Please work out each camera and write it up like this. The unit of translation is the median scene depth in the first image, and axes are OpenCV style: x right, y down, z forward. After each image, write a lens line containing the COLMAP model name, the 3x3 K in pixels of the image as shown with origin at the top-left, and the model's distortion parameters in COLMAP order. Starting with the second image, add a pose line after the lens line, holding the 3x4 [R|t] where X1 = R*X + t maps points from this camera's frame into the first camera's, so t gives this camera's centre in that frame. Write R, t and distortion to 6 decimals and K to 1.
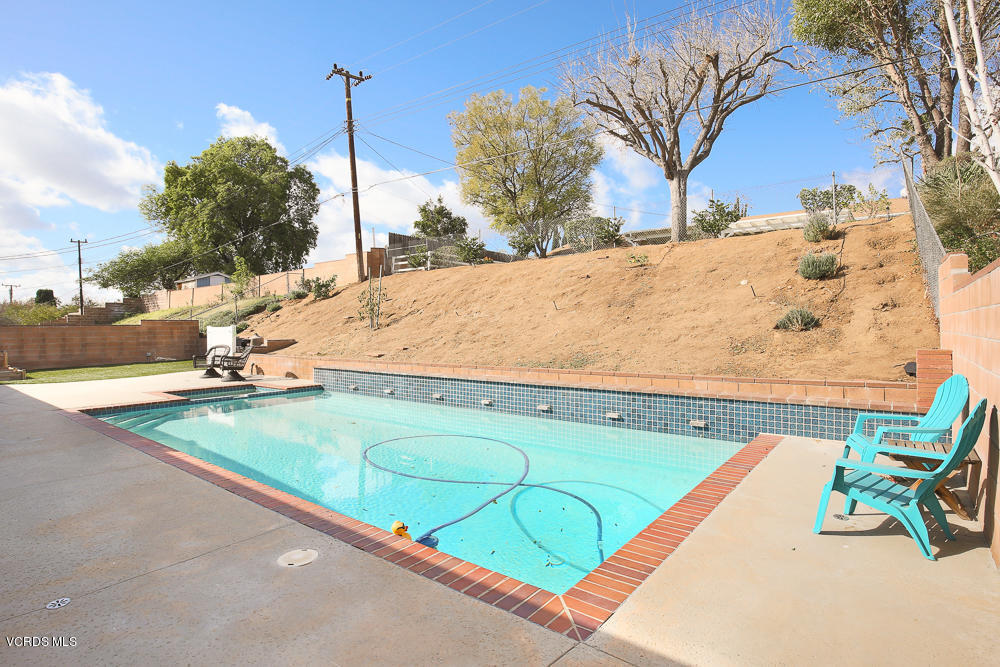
lens RADIAL K [[507.1, 0, 511.4], [0, 507.1, 342.6], [0, 0, 1]] dist [-0.025459, 0.002213]
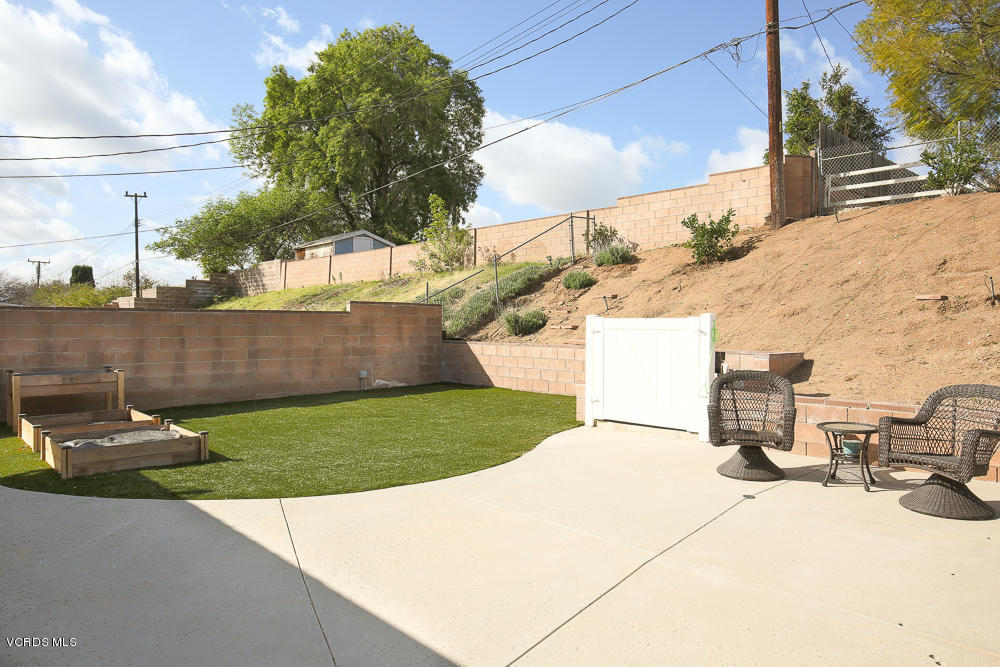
lens RADIAL K [[651.8, 0, 500.0], [0, 651.8, 333.5], [0, 0, 1]] dist [0.002801, -0.002637]
pose [[0.987086, 0.018223, -0.159148, -0.259252], [-0.021130, 0.999639, -0.016589, -0.004013], [0.158788, 0.019738, 0.987115, 0.214034]]
